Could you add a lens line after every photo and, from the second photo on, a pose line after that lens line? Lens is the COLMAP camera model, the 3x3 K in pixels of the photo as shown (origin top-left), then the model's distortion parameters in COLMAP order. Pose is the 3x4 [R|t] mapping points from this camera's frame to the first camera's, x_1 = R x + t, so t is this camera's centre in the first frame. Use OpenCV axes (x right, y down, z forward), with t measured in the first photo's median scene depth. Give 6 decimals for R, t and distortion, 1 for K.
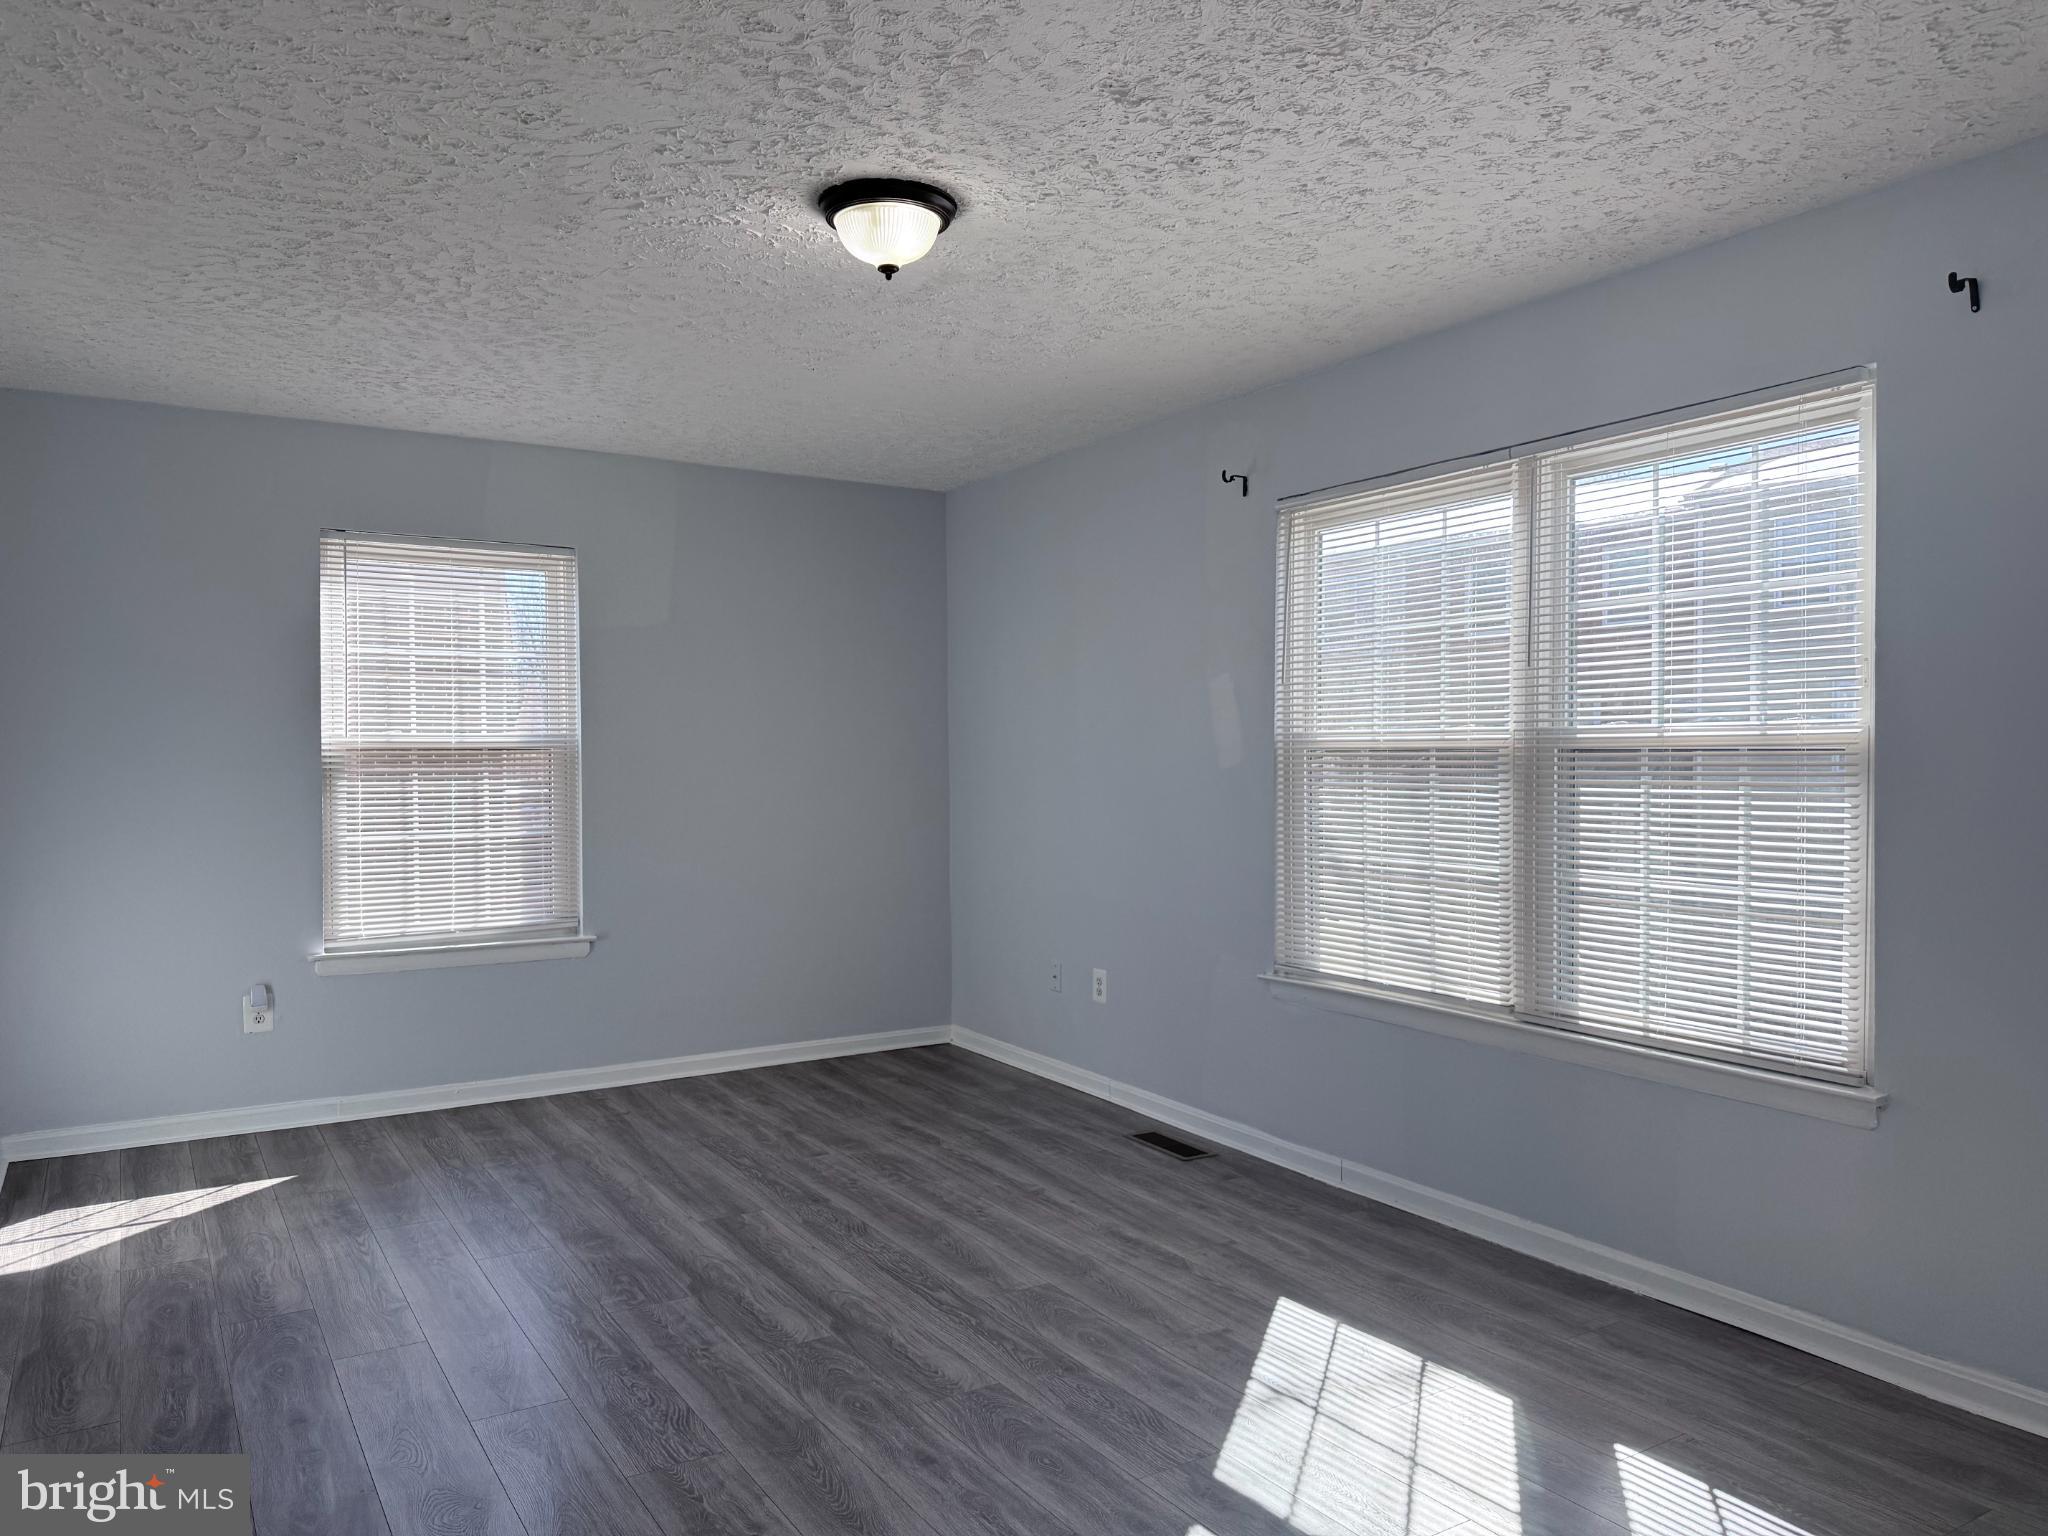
lens RADIAL K [[1449.9, 0, 1014.9], [0, 1449.9, 766.7], [0, 0, 1]] dist [0.130349, -0.165700]
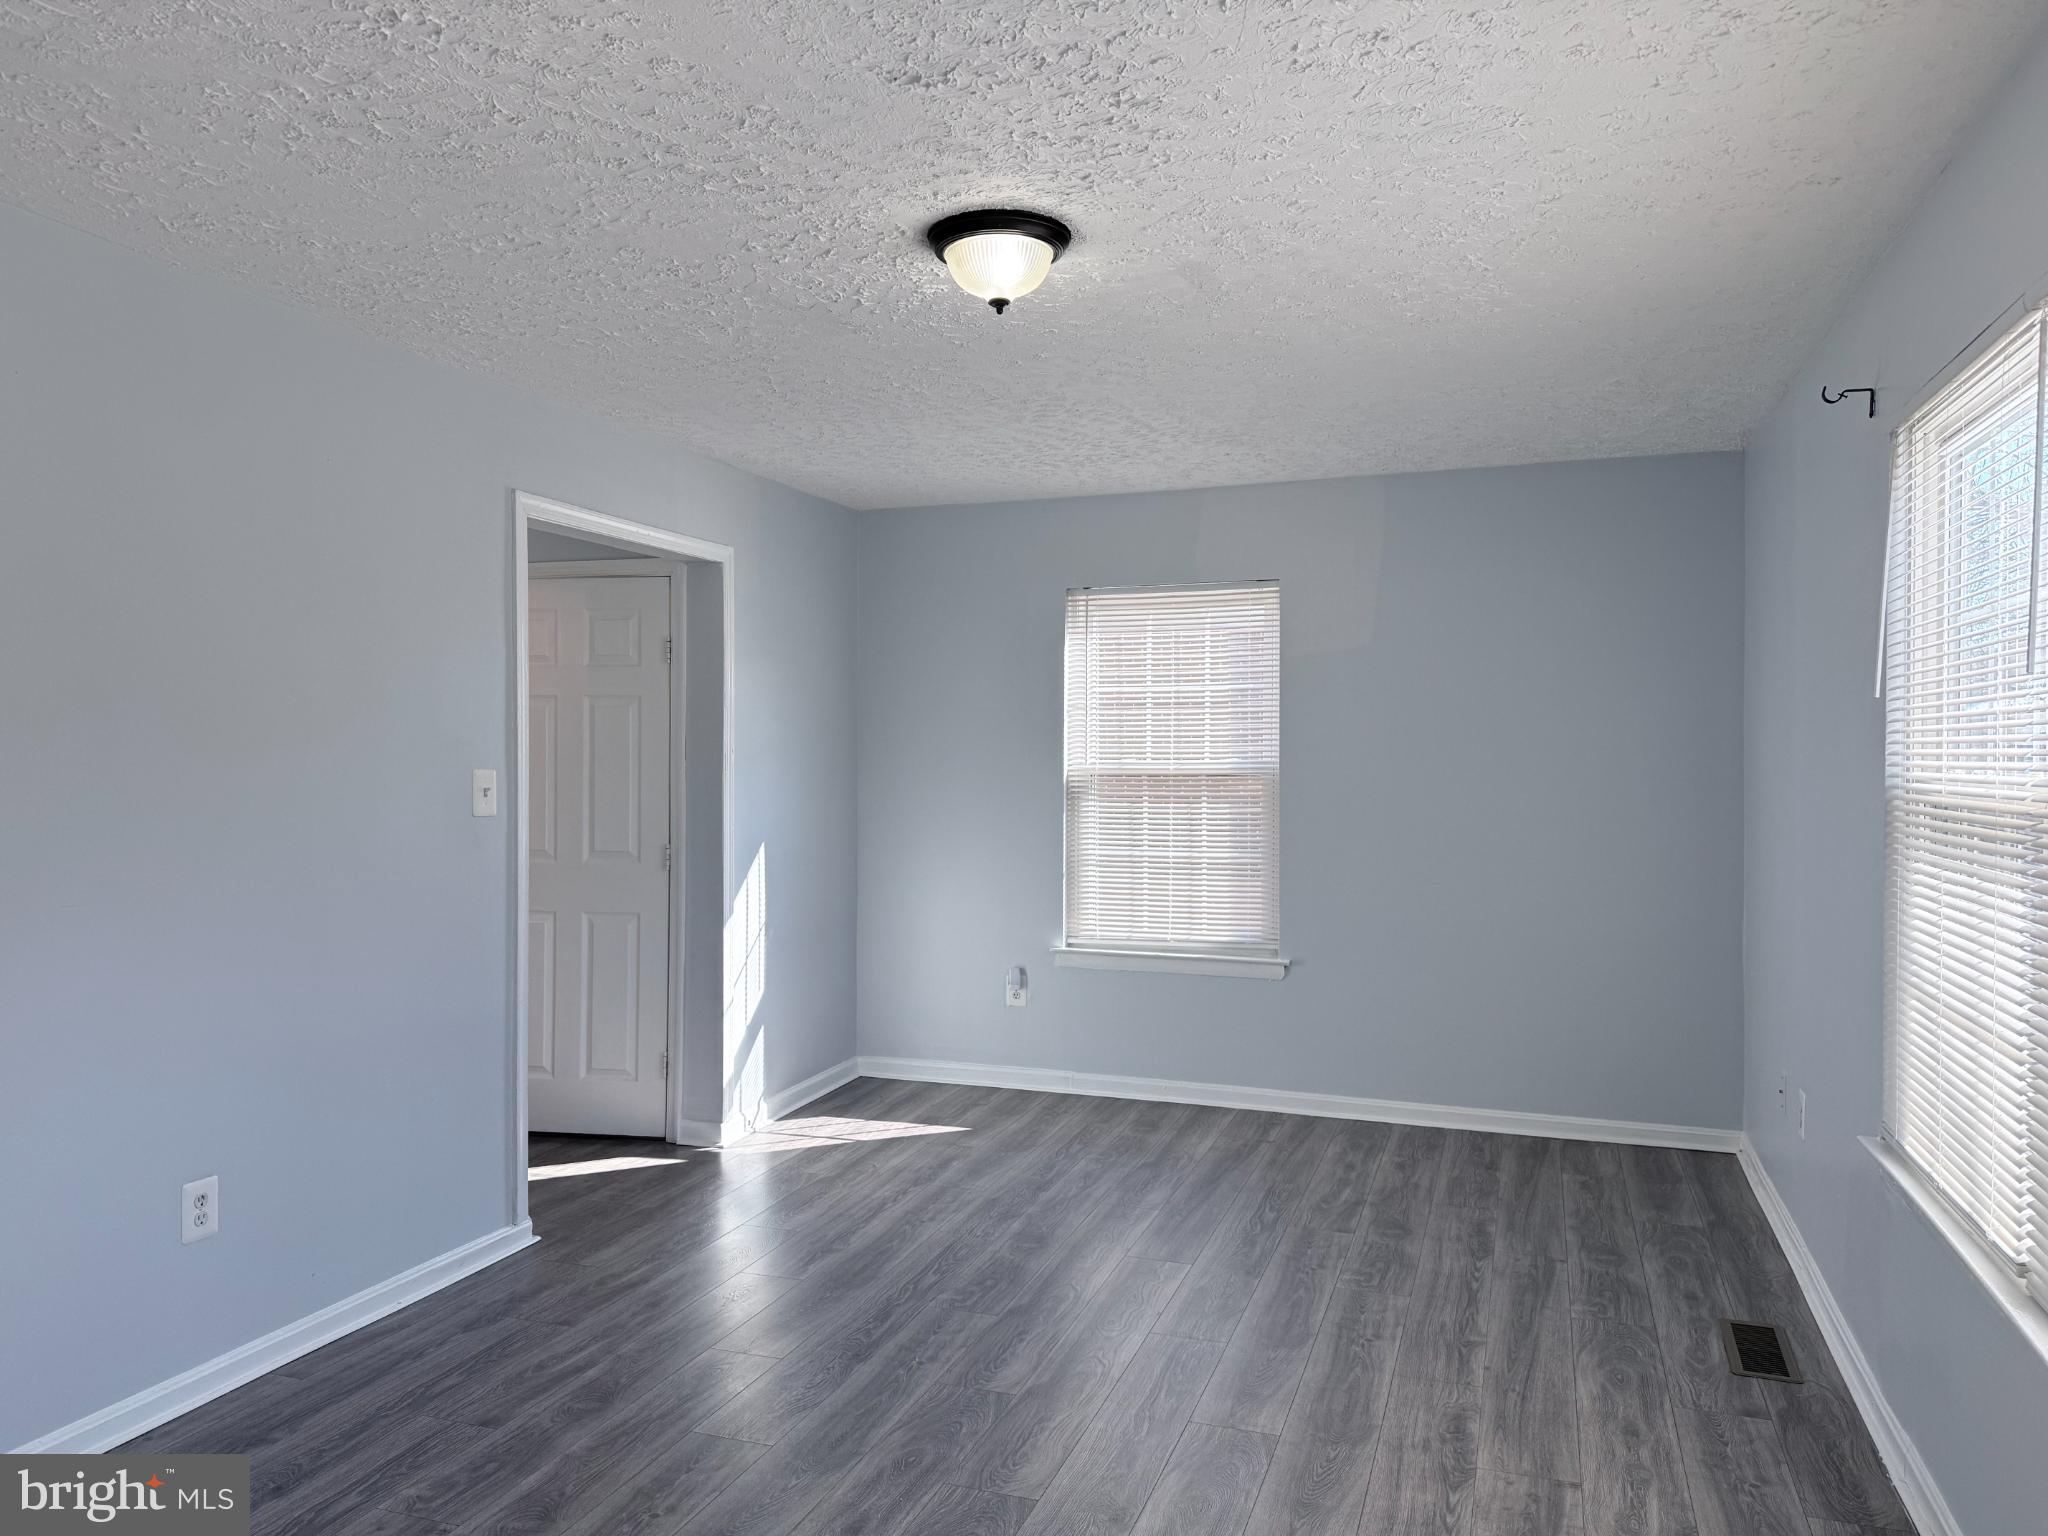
lens RADIAL K [[1449.9, 0, 1014.9], [0, 1449.9, 766.7], [0, 0, 1]] dist [0.130349, -0.165700]
pose [[0.627343, 0.011782, -0.778654, 0.447590], [-0.007929, 0.999930, 0.008742, -0.030711], [0.778703, 0.000690, 0.627393, 0.263793]]
